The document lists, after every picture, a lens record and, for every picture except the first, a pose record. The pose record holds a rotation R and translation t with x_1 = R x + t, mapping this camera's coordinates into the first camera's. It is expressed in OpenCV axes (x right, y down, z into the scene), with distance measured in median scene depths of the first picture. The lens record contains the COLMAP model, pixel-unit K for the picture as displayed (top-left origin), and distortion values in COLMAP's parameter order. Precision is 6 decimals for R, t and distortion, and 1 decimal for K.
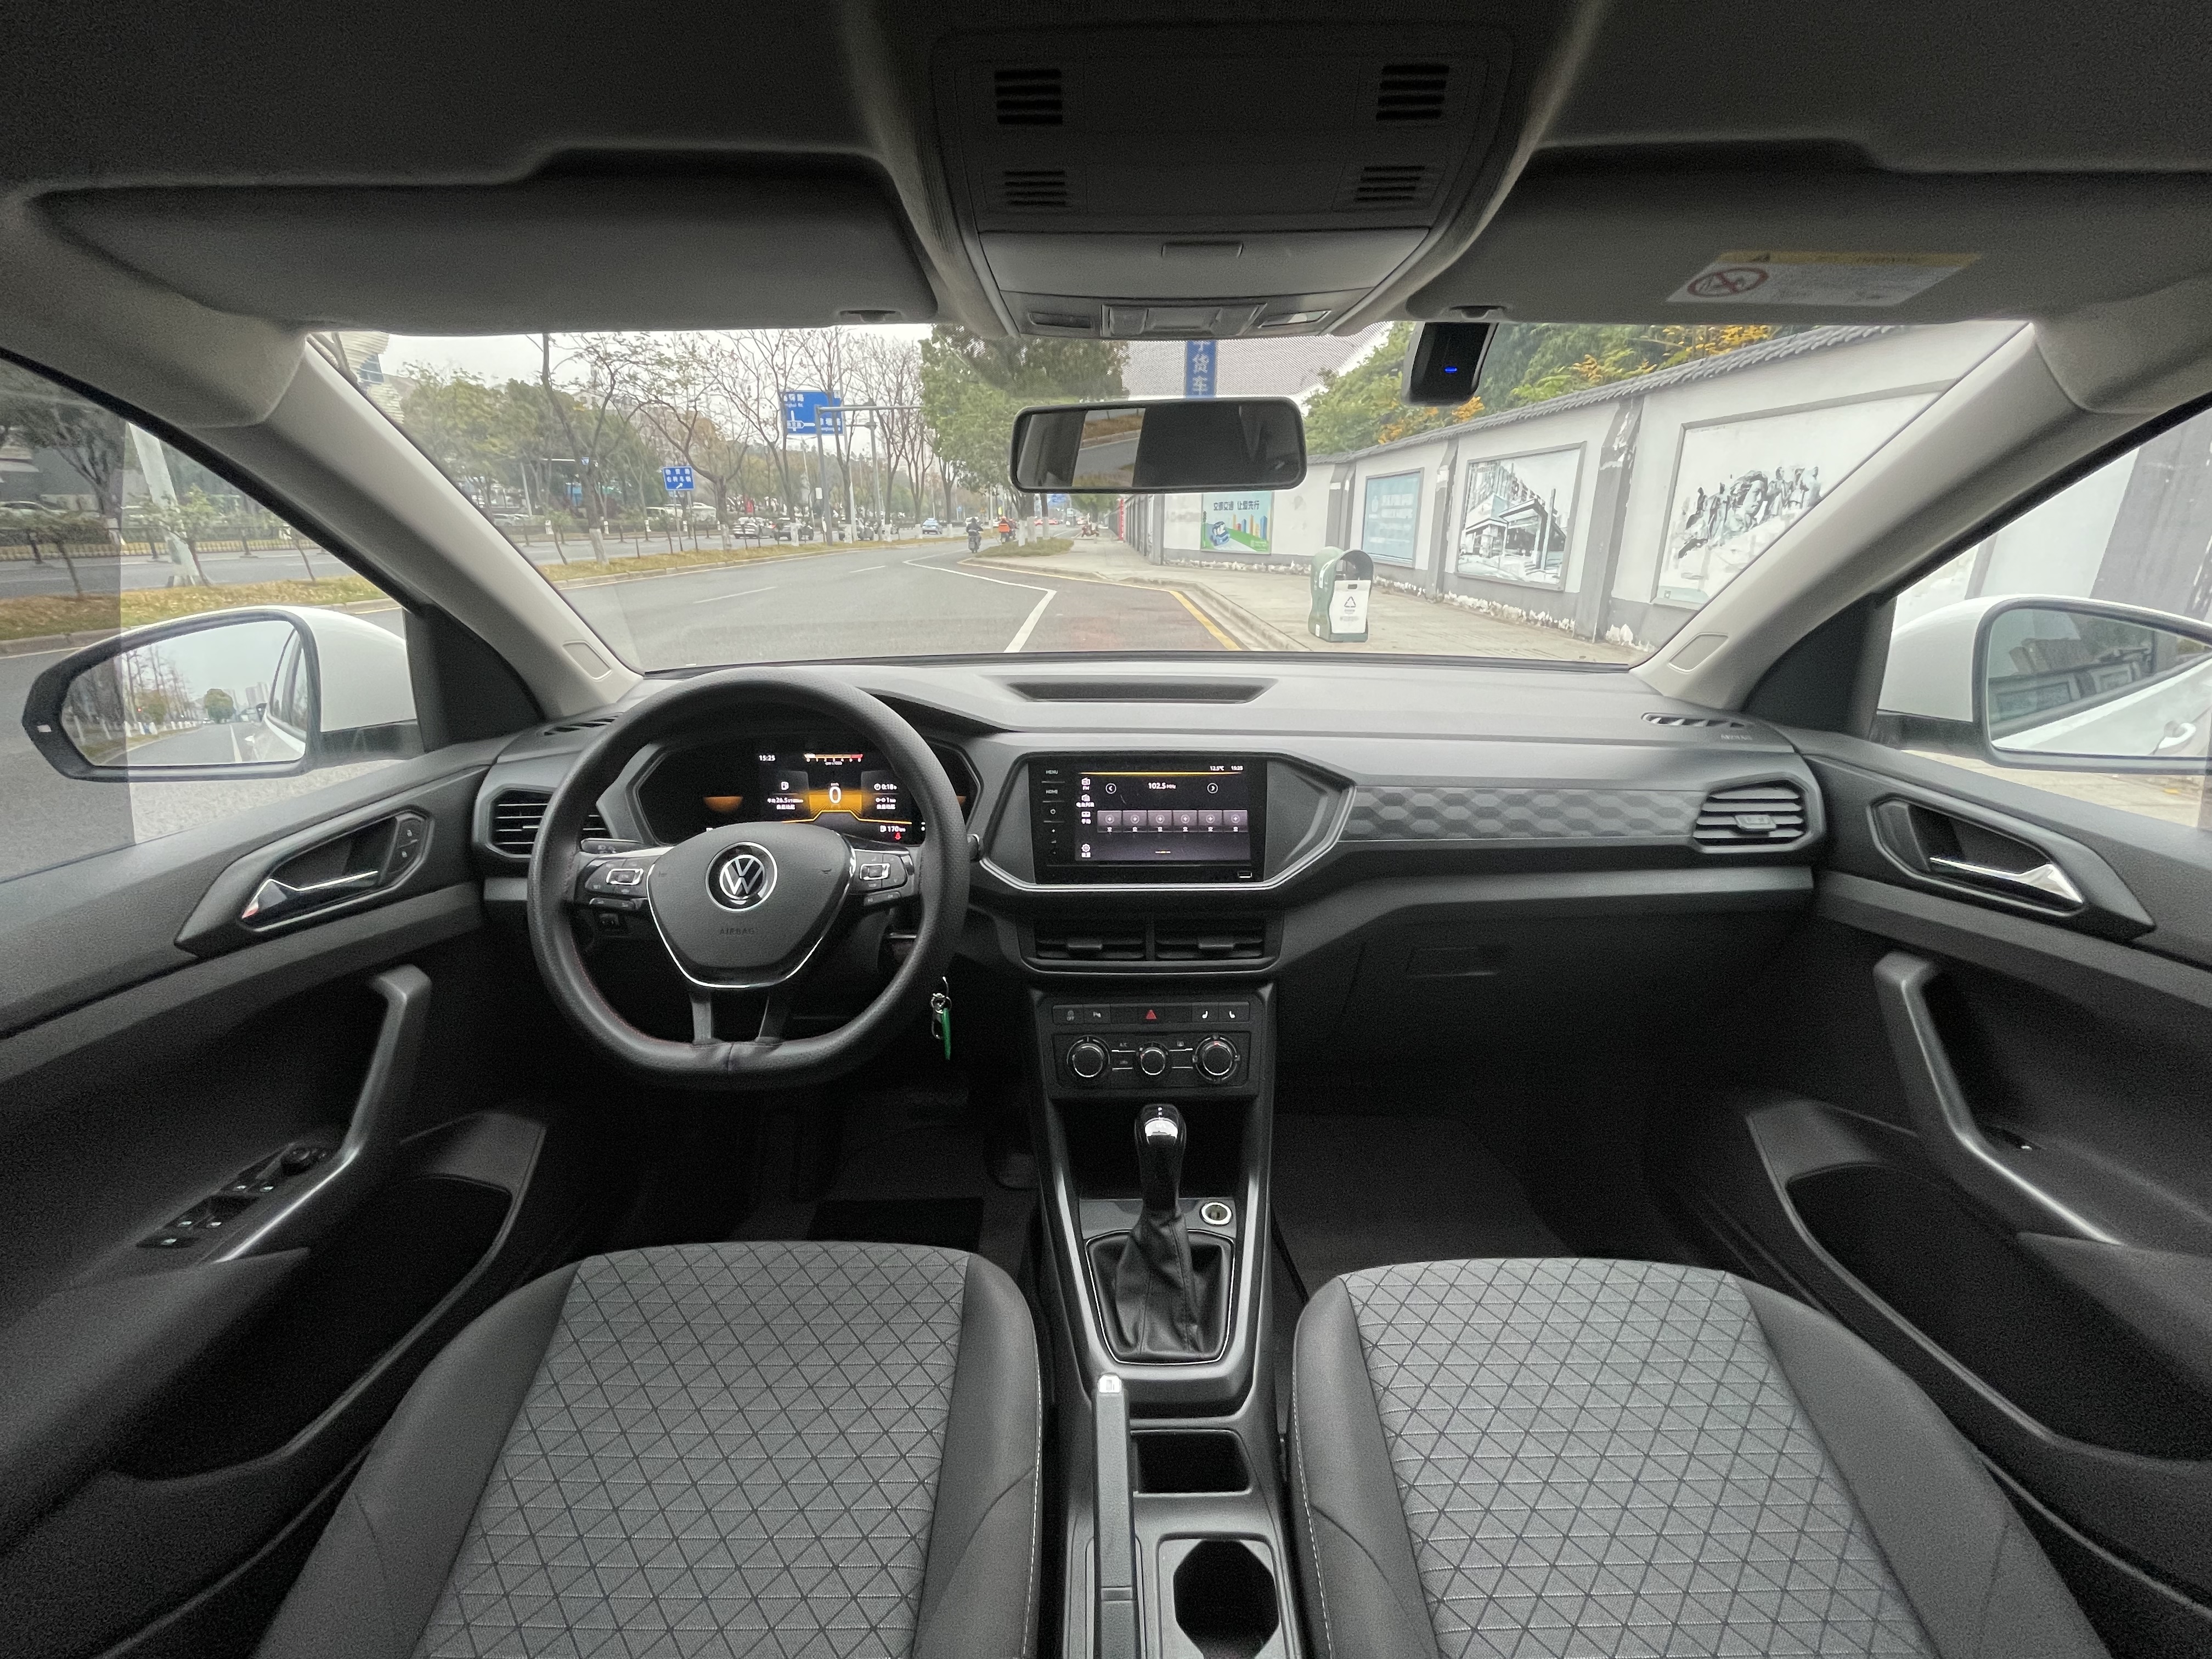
lens RADIAL K [[904.5, 0, 1109.5], [0, 904.5, 821.0], [0, 0, 1]] dist [0.010501, 0.000111]
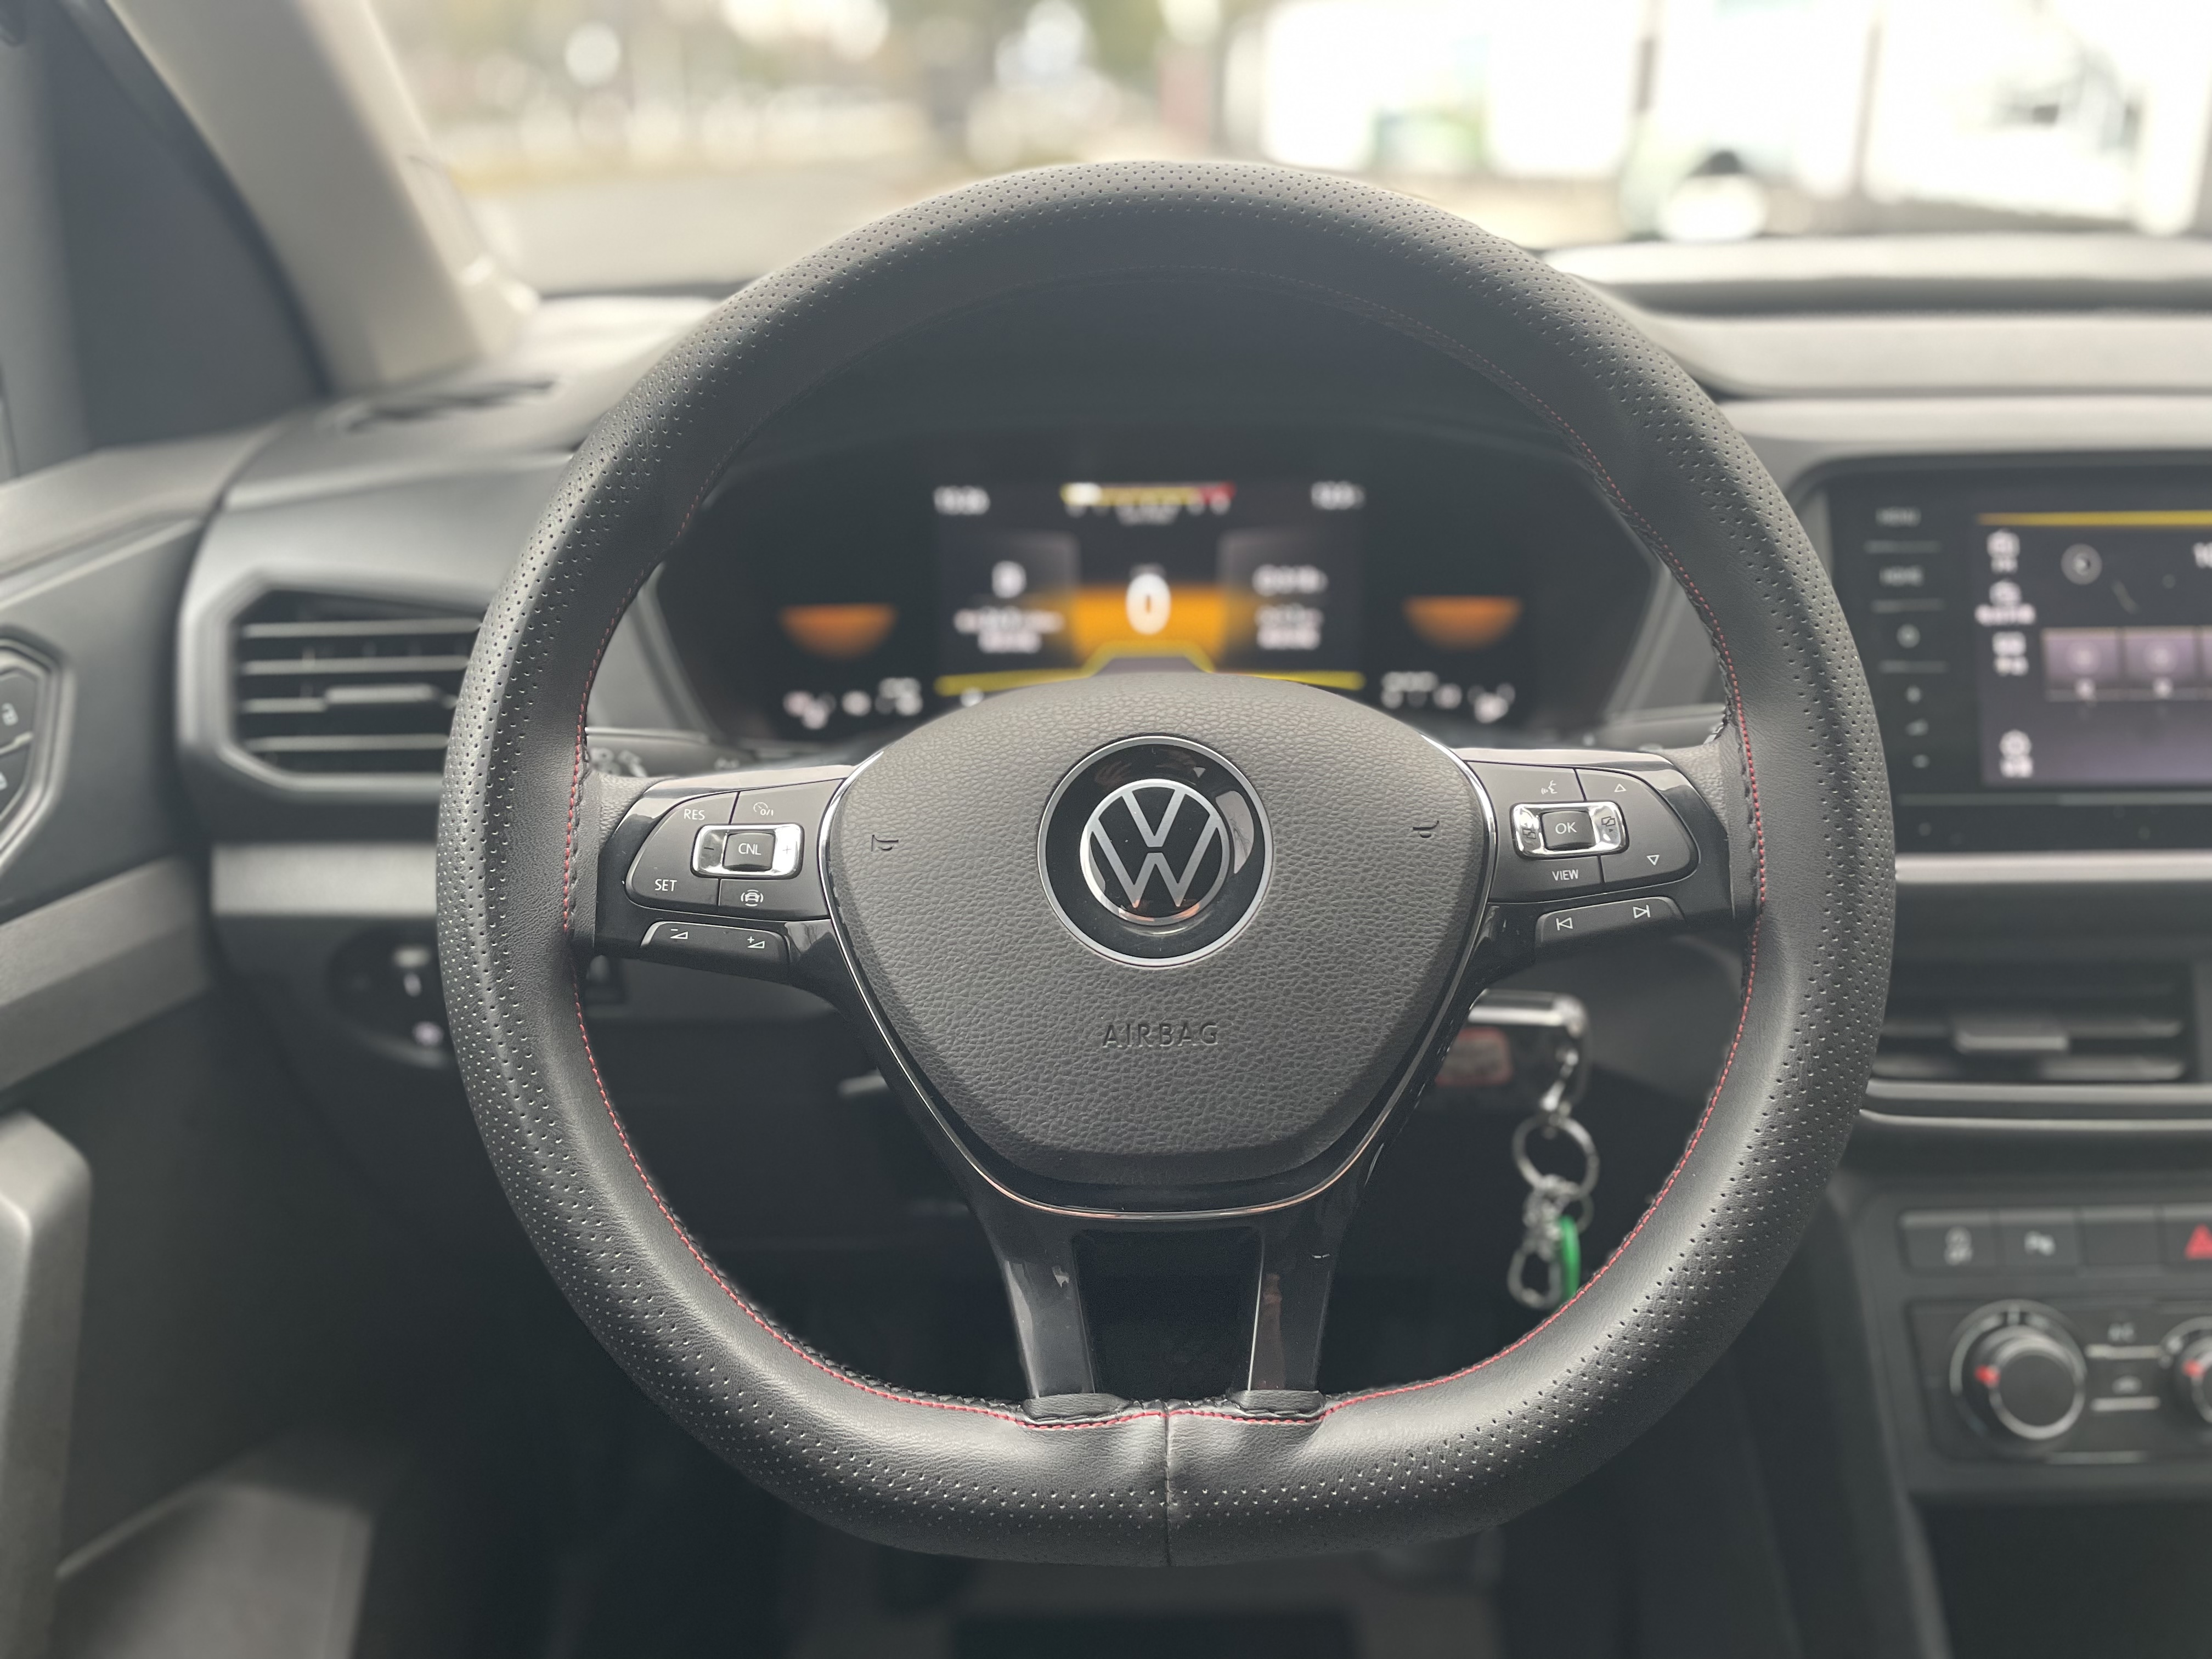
lens RADIAL K [[1685.5, 0, 1104.5], [0, 1685.5, 816.0], [0, 0, 1]] dist [0.079756, -0.080638]
pose [[0.999870, -0.007229, -0.014437, -0.348631], [0.008191, 0.997672, 0.067708, 0.010192], [0.013914, -0.067817, 0.997601, 0.371085]]
